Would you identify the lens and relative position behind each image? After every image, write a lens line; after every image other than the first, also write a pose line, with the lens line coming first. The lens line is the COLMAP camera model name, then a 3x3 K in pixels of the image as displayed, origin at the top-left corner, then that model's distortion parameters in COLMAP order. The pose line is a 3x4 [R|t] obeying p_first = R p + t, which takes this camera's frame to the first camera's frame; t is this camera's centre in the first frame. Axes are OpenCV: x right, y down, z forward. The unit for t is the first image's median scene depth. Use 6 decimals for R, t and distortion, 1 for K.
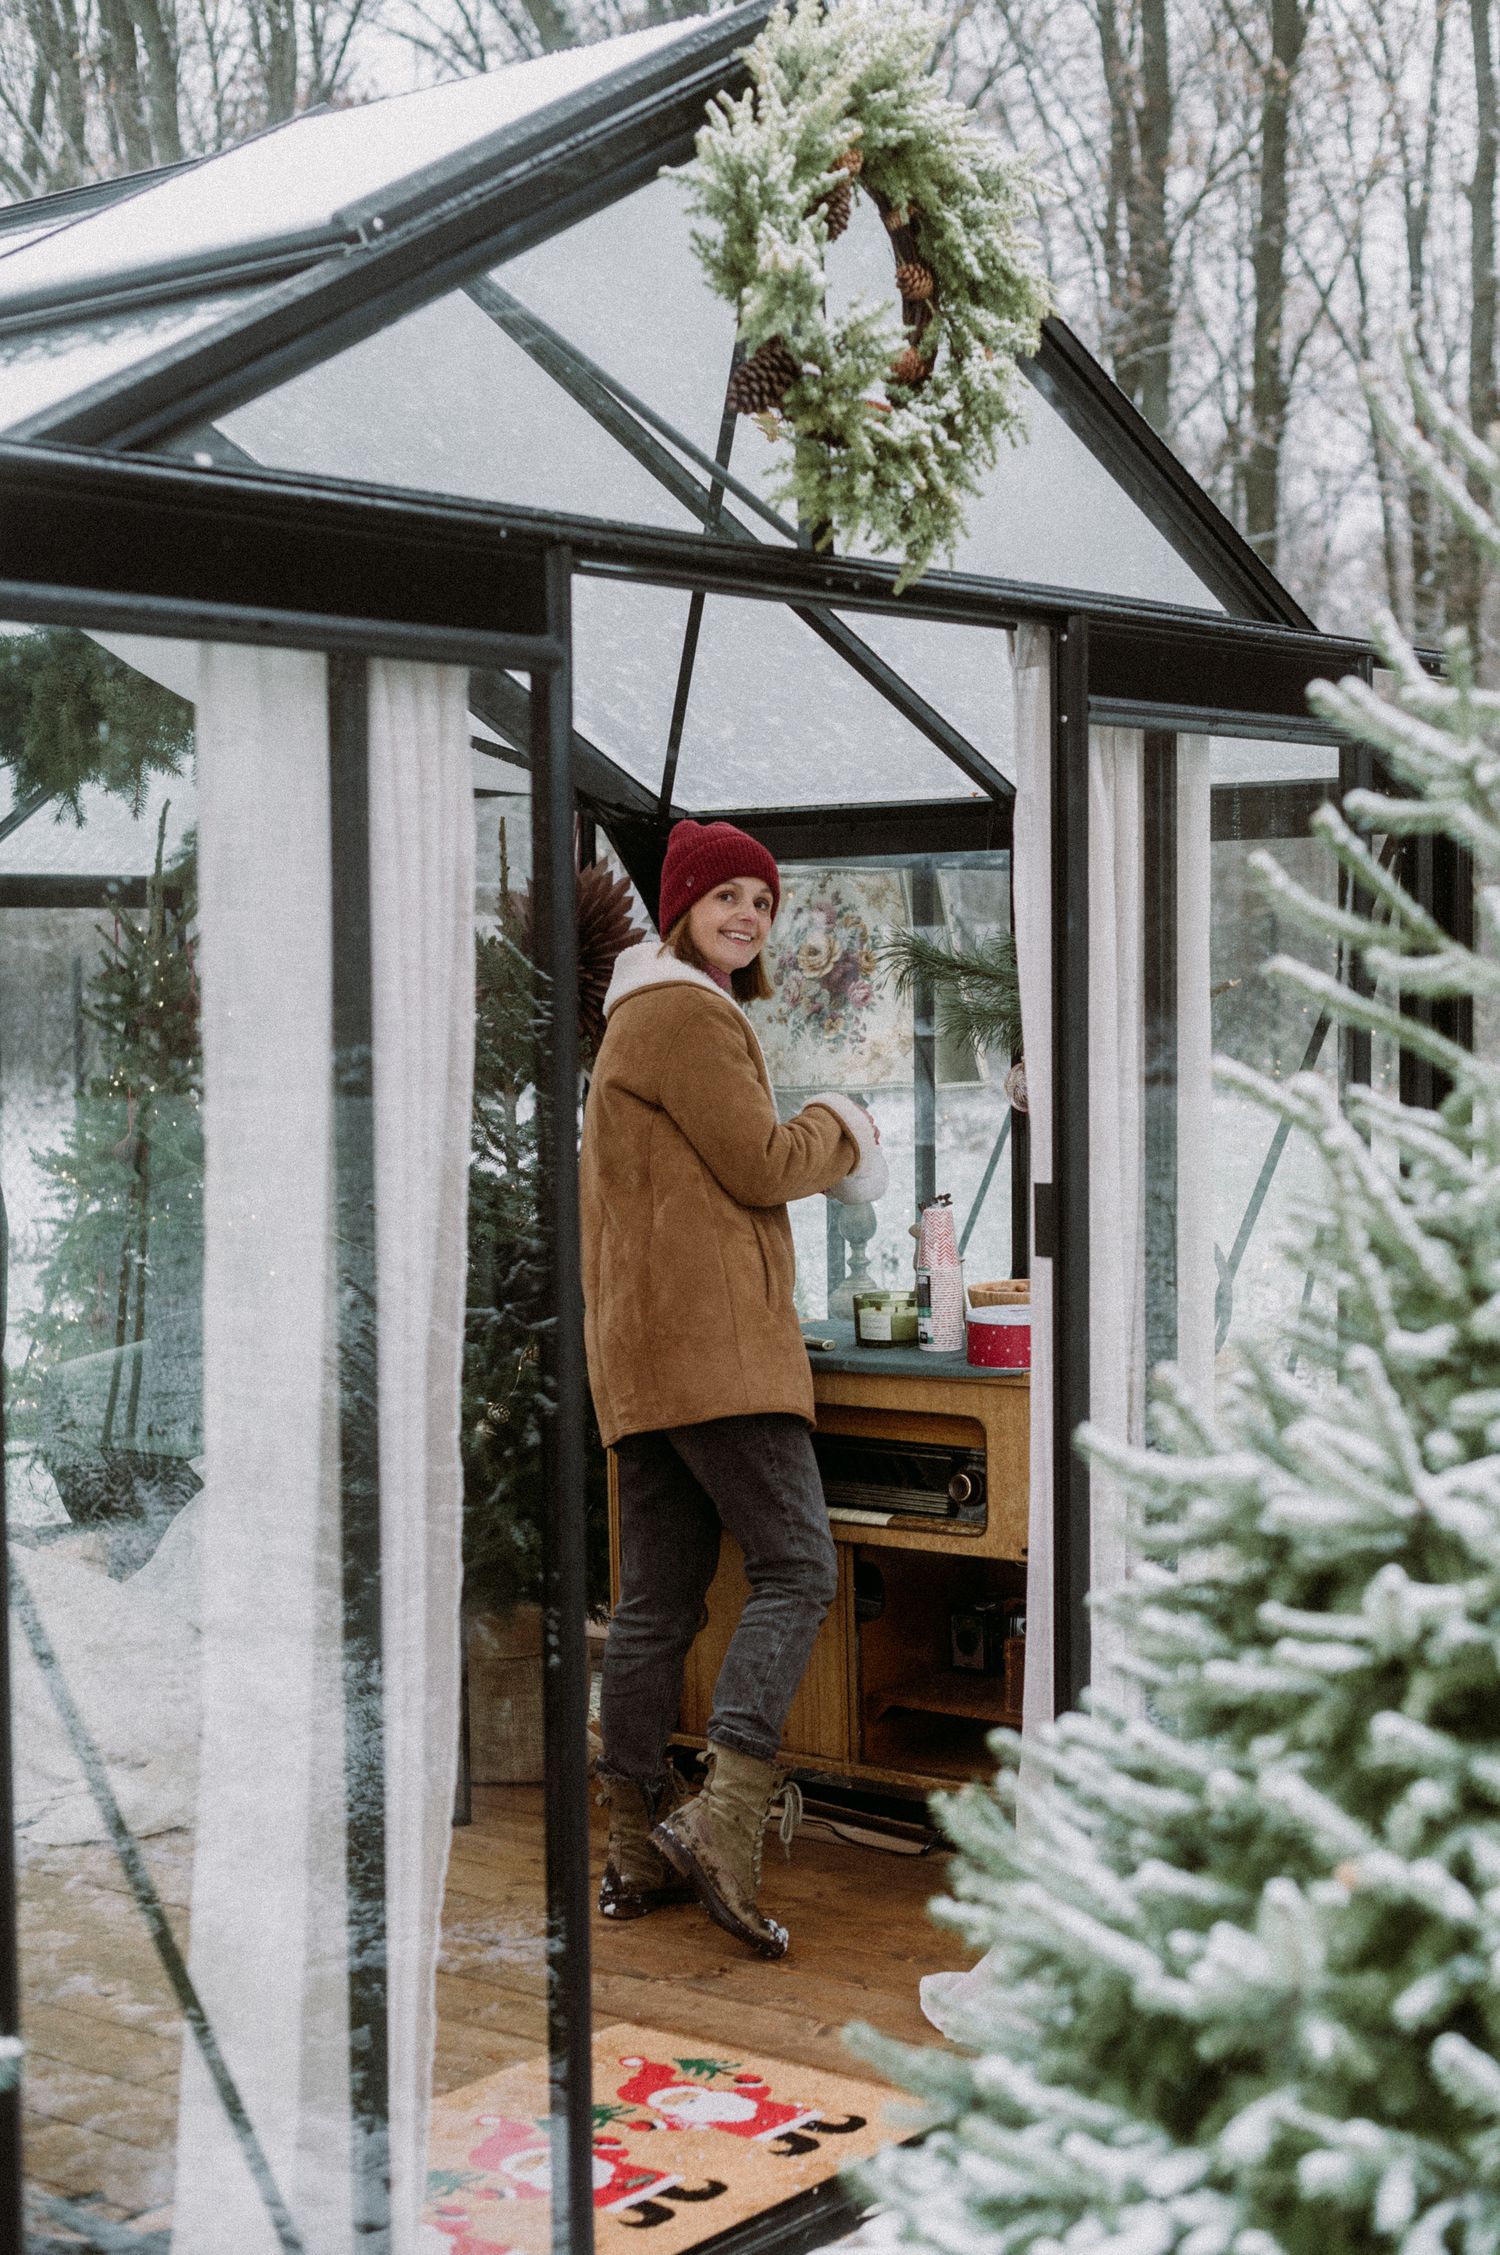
lens RADIAL K [[3334.3, 0, 752.6], [0, 3334.3, 1117.1], [0, 0, 1]] dist [-0.003465, 0.000000]
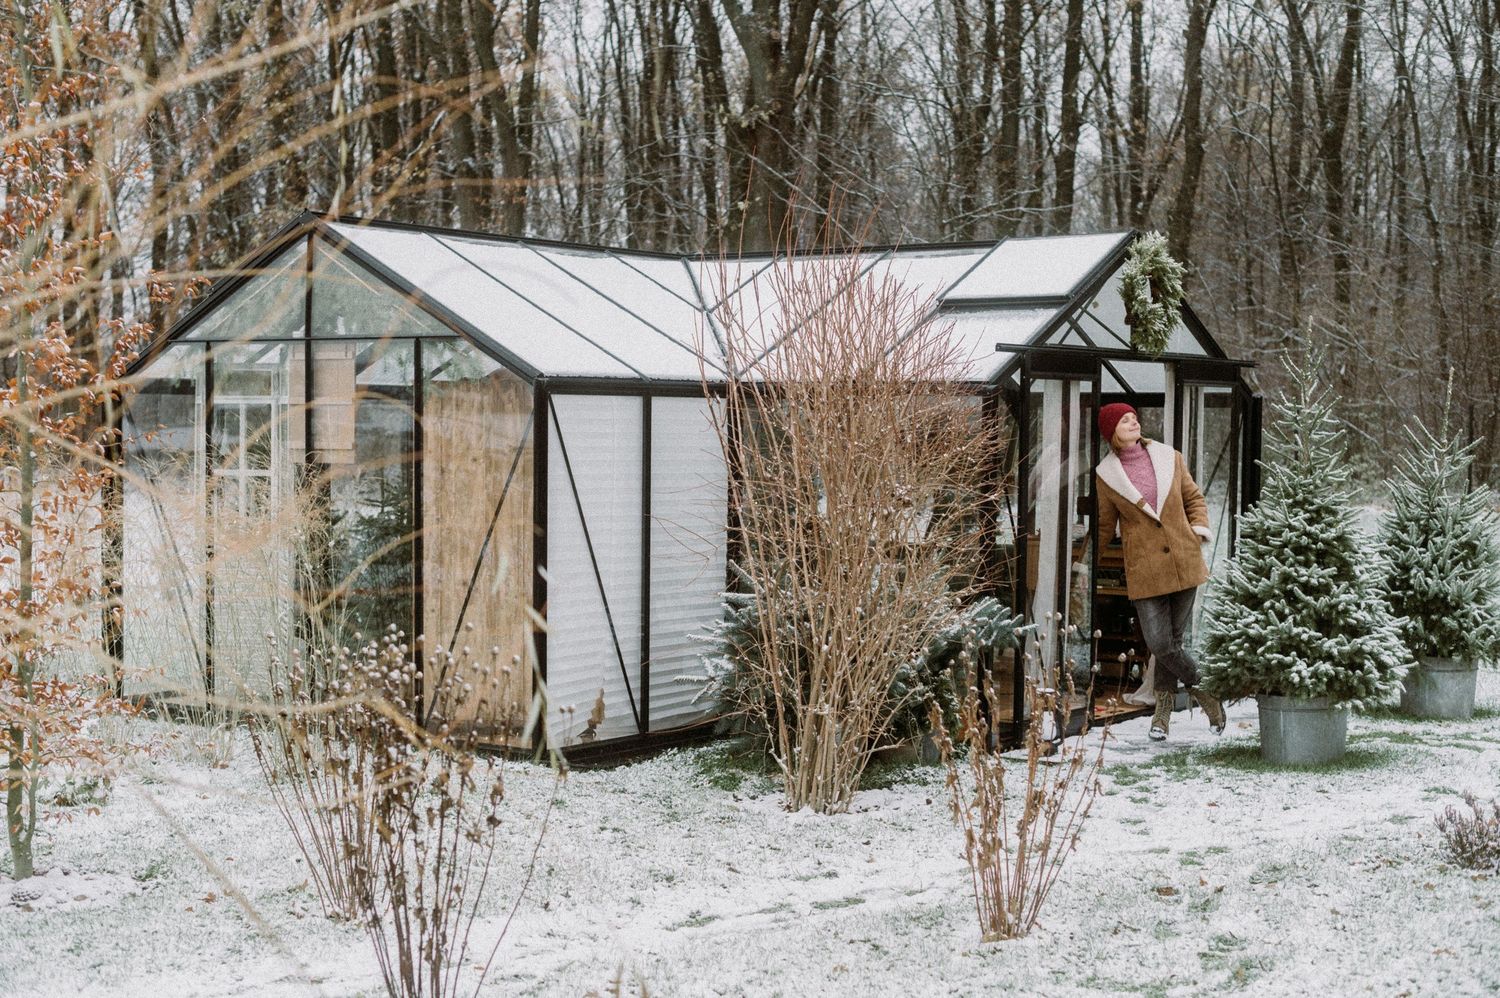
lens RADIAL K [[2217.9, 0, 748.4], [0, 2217.9, 492.8], [0, 0, 1]] dist [-0.003465, 0.000000]
pose [[0.998612, 0.018841, 0.049175, -0.709374], [-0.018769, 0.999822, -0.001907, 0.049571], [-0.049202, 0.000981, 0.998788, -2.196378]]
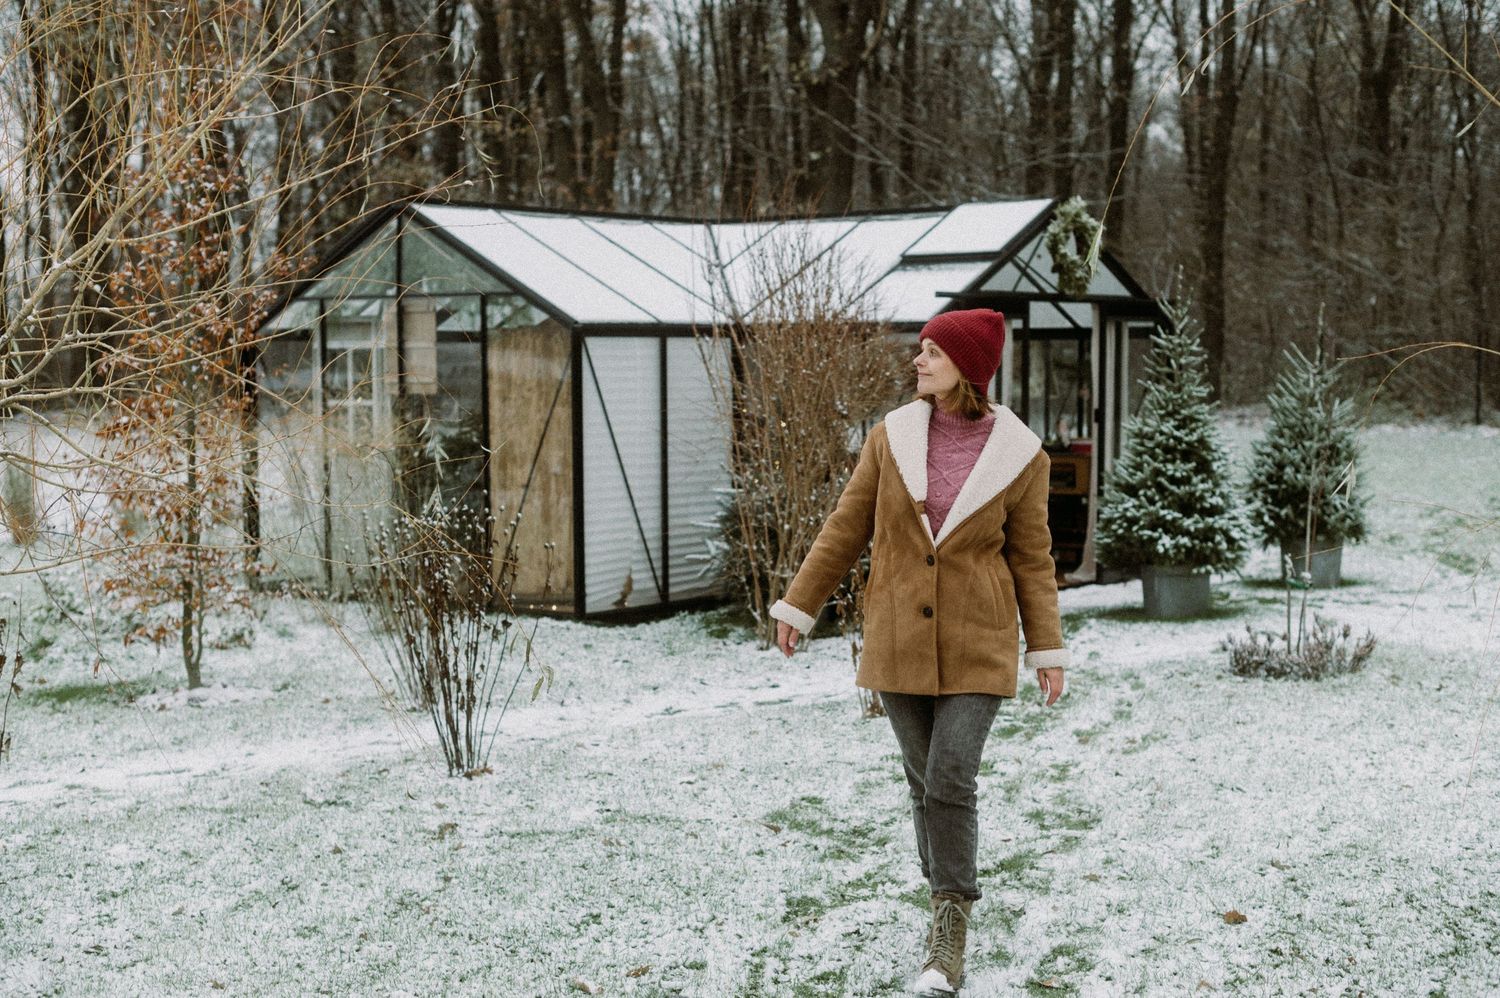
lens RADIAL K [[2217.9, 0, 755.6], [0, 2217.9, 504.6], [0, 0, 1]] dist [-0.003465, 0.000000]
pose [[0.999981, 0.005285, -0.003262, -0.527390], [-0.005175, 0.999448, 0.032812, 0.077460], [0.003433, -0.032794, 0.999456, -3.016220]]
